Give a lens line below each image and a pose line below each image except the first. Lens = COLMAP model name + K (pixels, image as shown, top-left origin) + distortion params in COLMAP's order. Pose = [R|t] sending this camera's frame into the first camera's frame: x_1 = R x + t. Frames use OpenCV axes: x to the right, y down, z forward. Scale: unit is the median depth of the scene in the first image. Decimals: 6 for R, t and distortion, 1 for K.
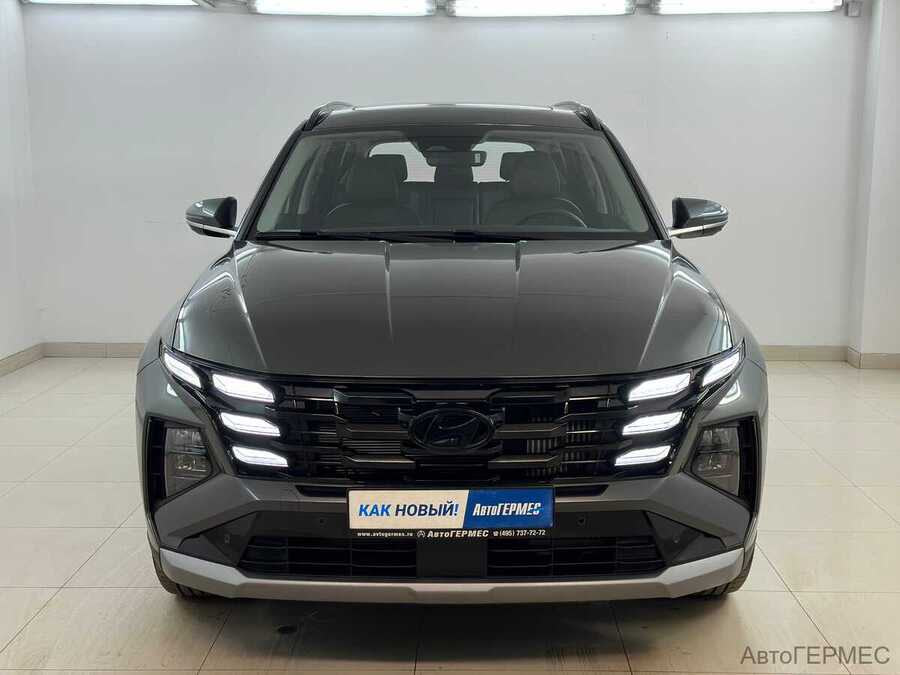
lens RADIAL K [[1136.3, 0, 450.0], [0, 1136.3, 337.5], [0, 0, 1]] dist [0.090761, -0.020949]
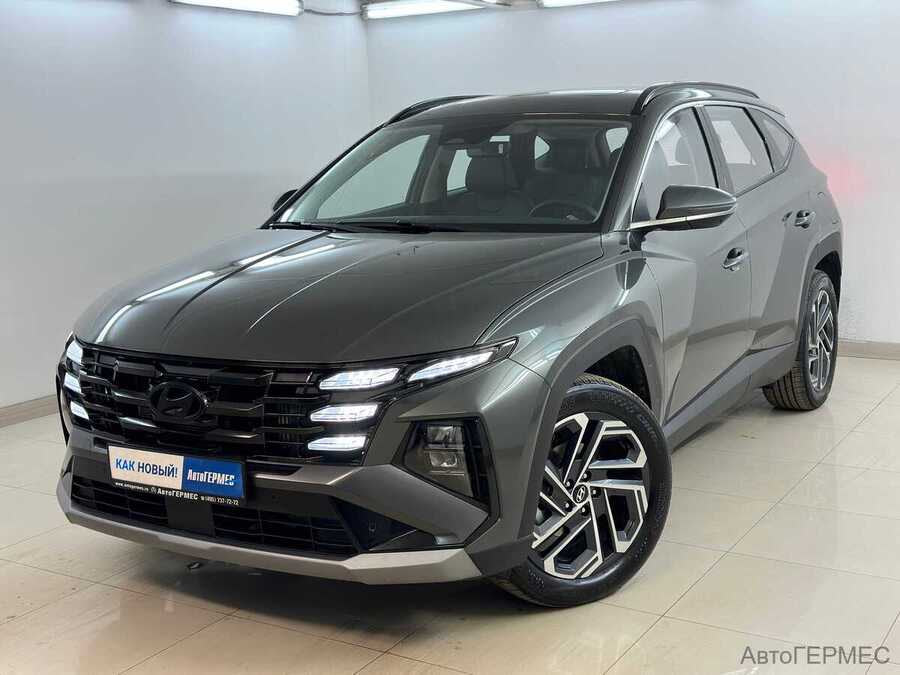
lens RADIAL K [[1115.9, 0, 450.0], [0, 1115.9, 337.5], [0, 0, 1]] dist [0.085316, -0.018844]
pose [[0.852530, 0.057605, -0.519494, 0.792097], [-0.046222, 0.998323, 0.034846, -0.033137], [0.520630, -0.005695, 0.853763, 0.187648]]
